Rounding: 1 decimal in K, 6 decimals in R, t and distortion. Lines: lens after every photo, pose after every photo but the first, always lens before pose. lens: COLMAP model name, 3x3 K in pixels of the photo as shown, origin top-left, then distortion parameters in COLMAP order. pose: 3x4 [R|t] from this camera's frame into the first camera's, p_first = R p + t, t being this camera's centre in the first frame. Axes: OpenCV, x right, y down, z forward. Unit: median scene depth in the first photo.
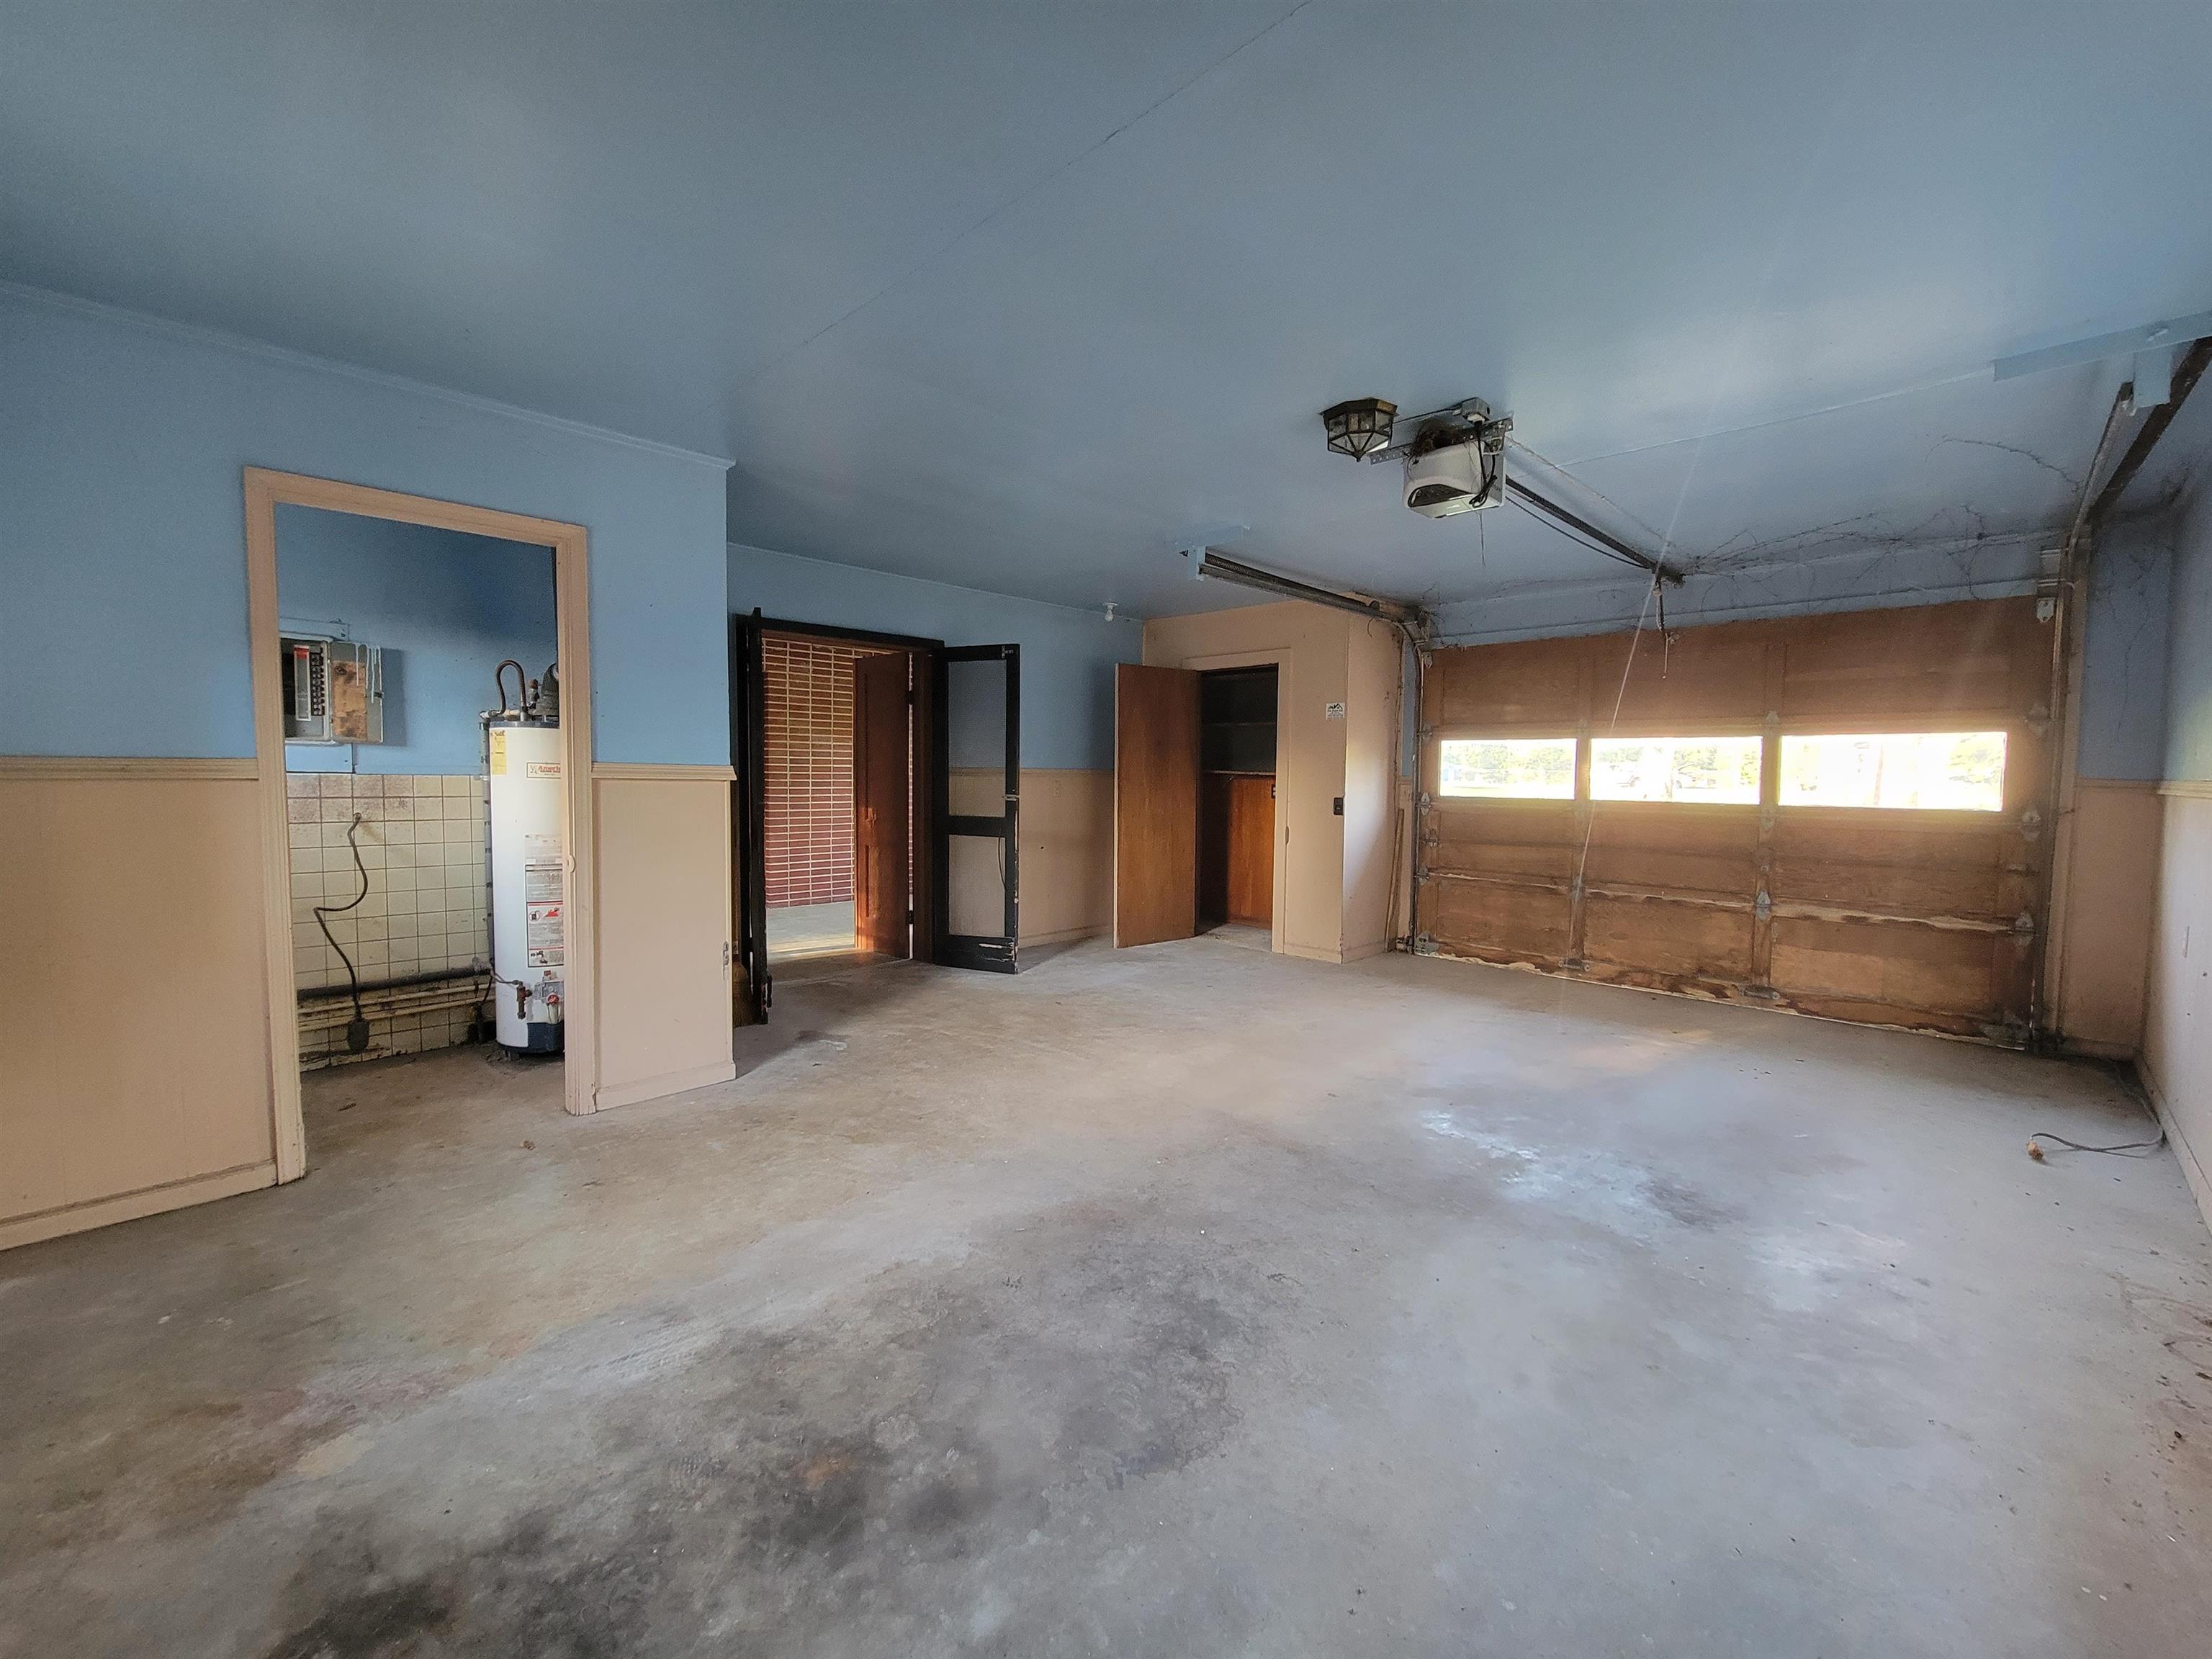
lens RADIAL K [[905.7, 0, 1113.9], [0, 905.7, 824.7], [0, 0, 1]] dist [0.002972, -0.002411]
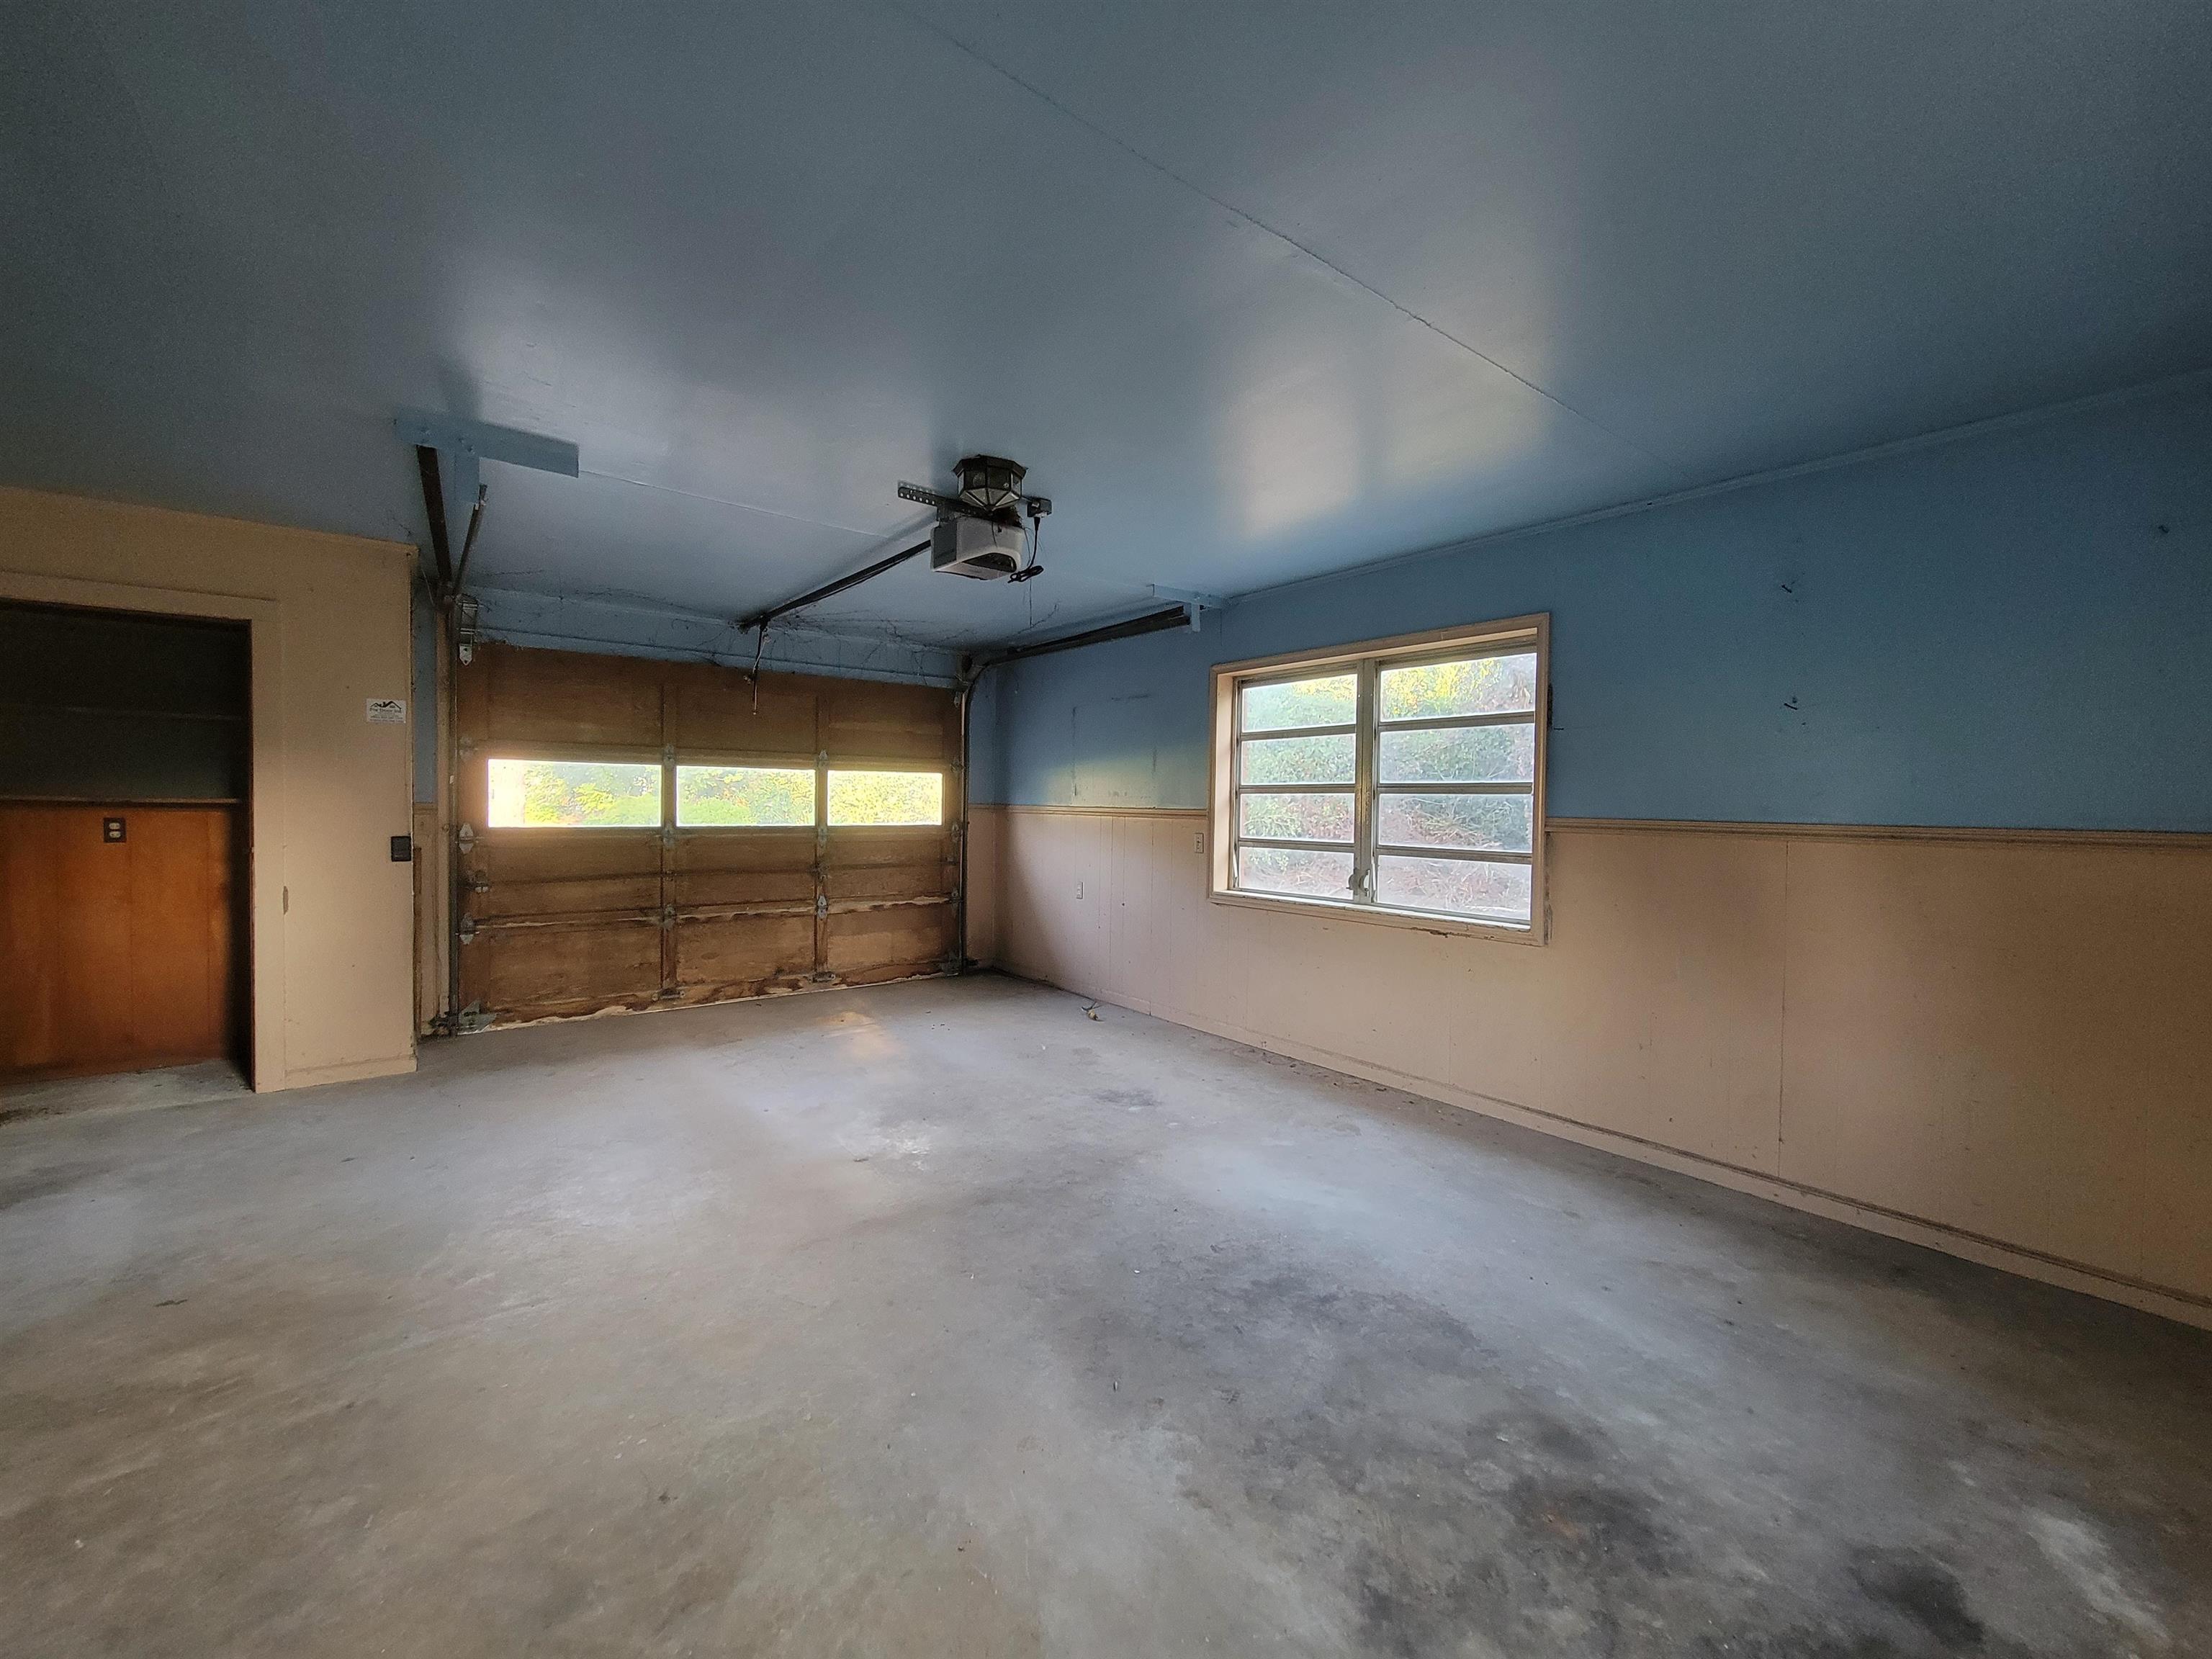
lens RADIAL K [[905.7, 0, 1113.0], [0, 905.7, 827.2], [0, 0, 1]] dist [0.002972, -0.002411]
pose [[0.126875, -0.038529, 0.991170, -0.530403], [0.046065, 0.998396, 0.032914, -0.048805], [-0.990849, 0.041482, 0.128446, 0.520373]]
